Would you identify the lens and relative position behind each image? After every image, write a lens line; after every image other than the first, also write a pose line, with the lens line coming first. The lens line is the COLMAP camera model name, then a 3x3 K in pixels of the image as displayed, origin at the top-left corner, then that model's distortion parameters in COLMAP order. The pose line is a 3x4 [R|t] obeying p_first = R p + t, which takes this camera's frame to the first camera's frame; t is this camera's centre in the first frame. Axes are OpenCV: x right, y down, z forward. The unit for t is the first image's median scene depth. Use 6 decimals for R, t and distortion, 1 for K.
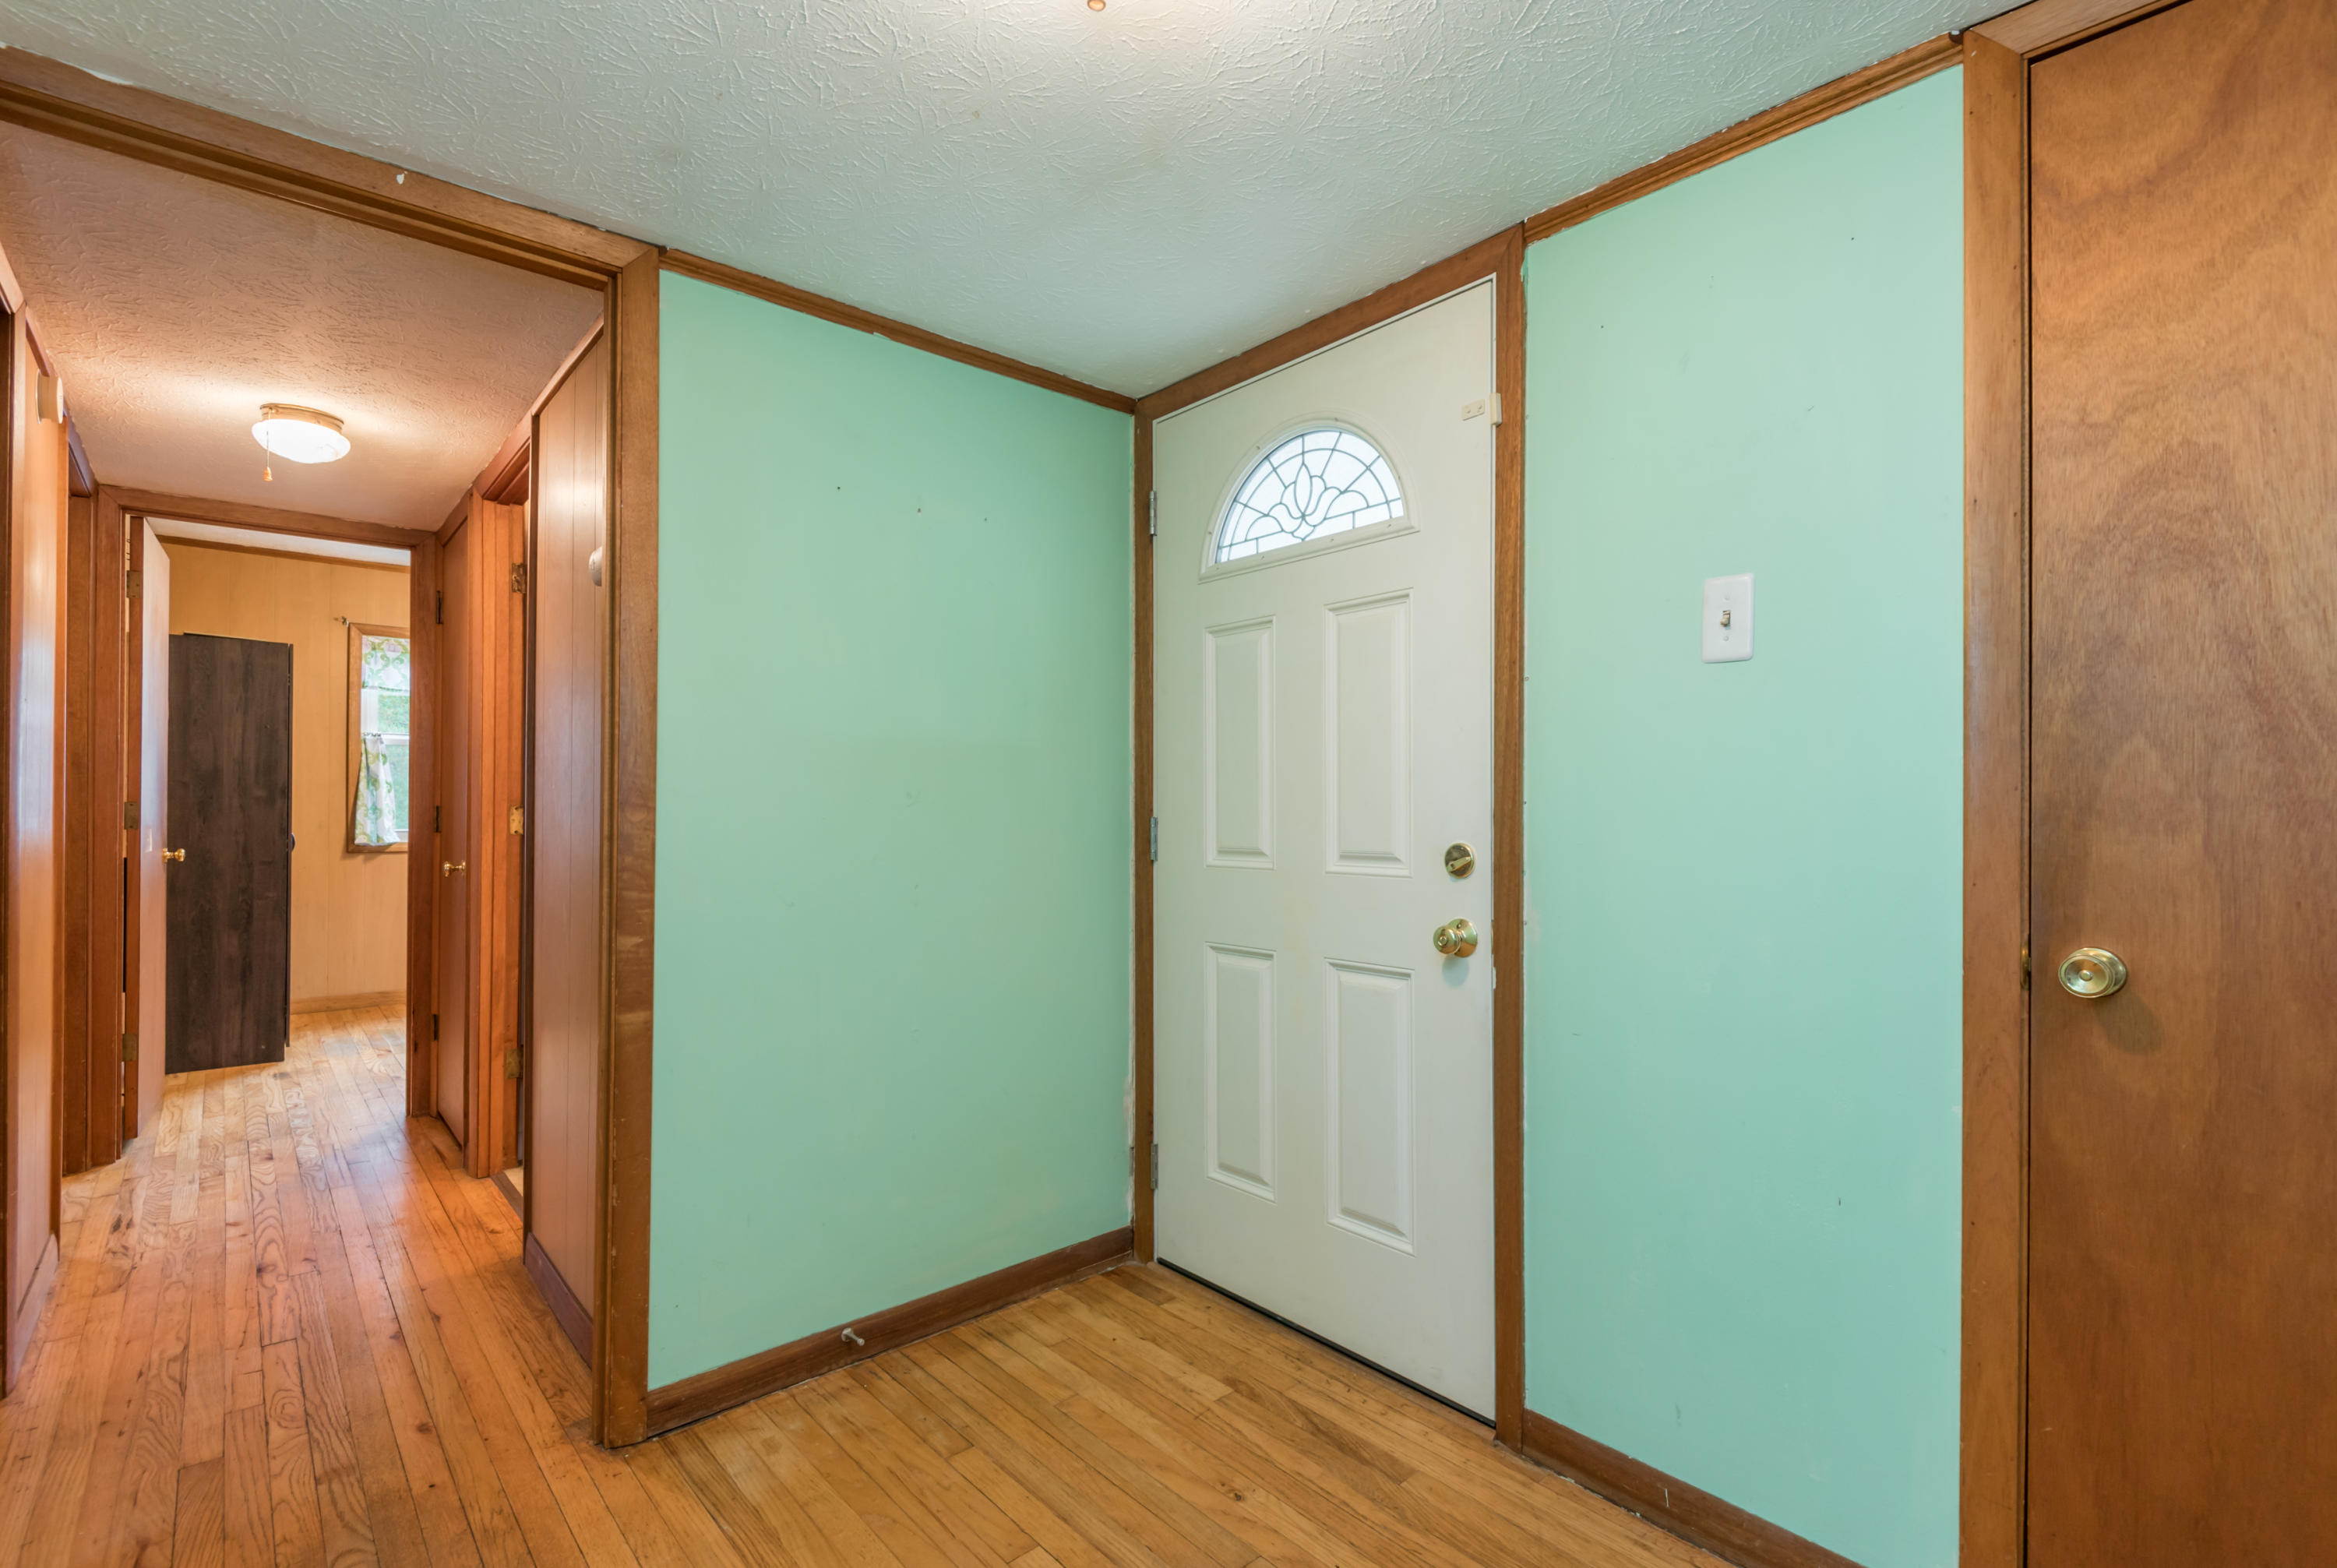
lens RADIAL K [[1062.2, 0, 1167.4], [0, 1062.2, 792.4], [0, 0, 1]] dist [0.029082, -0.016732]
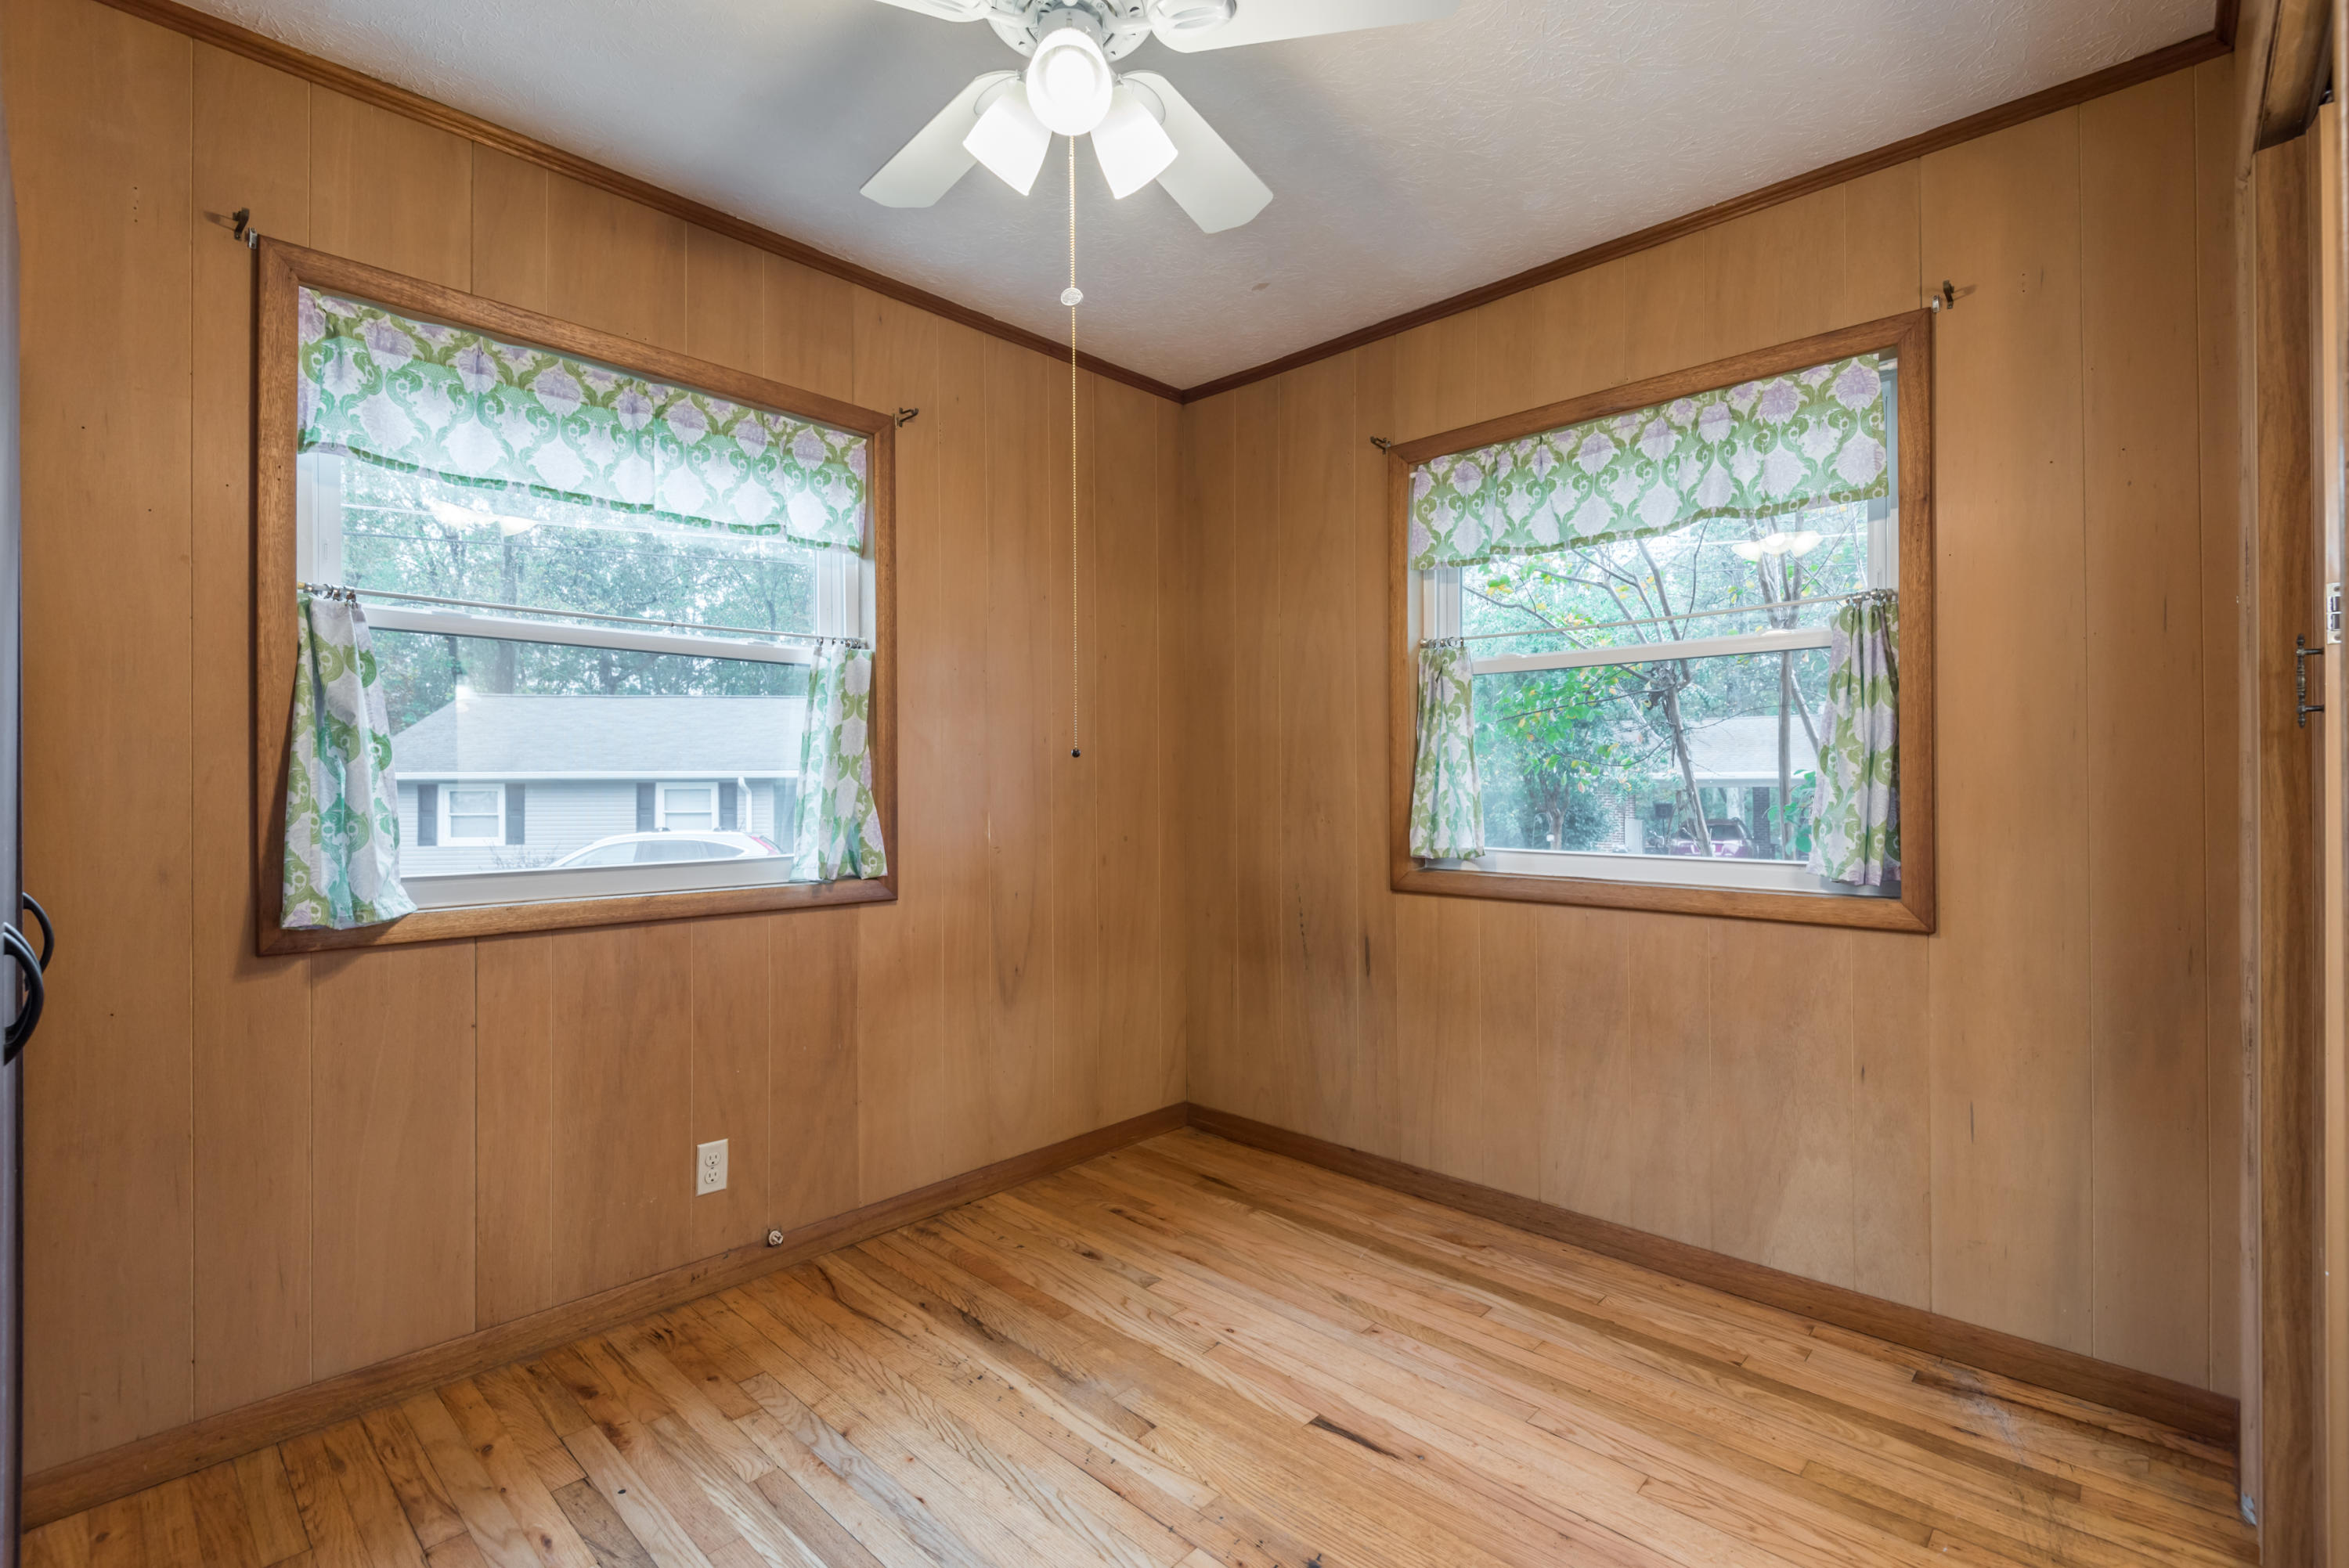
lens RADIAL K [[1067.5, 0, 1173.0], [0, 1067.5, 783.0], [0, 0, 1]] dist [0.029082, -0.016732]
pose [[0.995475, -0.006365, 0.094807, -0.519560], [0.006527, 0.999978, -0.001391, 0.007192], [-0.094796, 0.002004, 0.995495, 0.651260]]
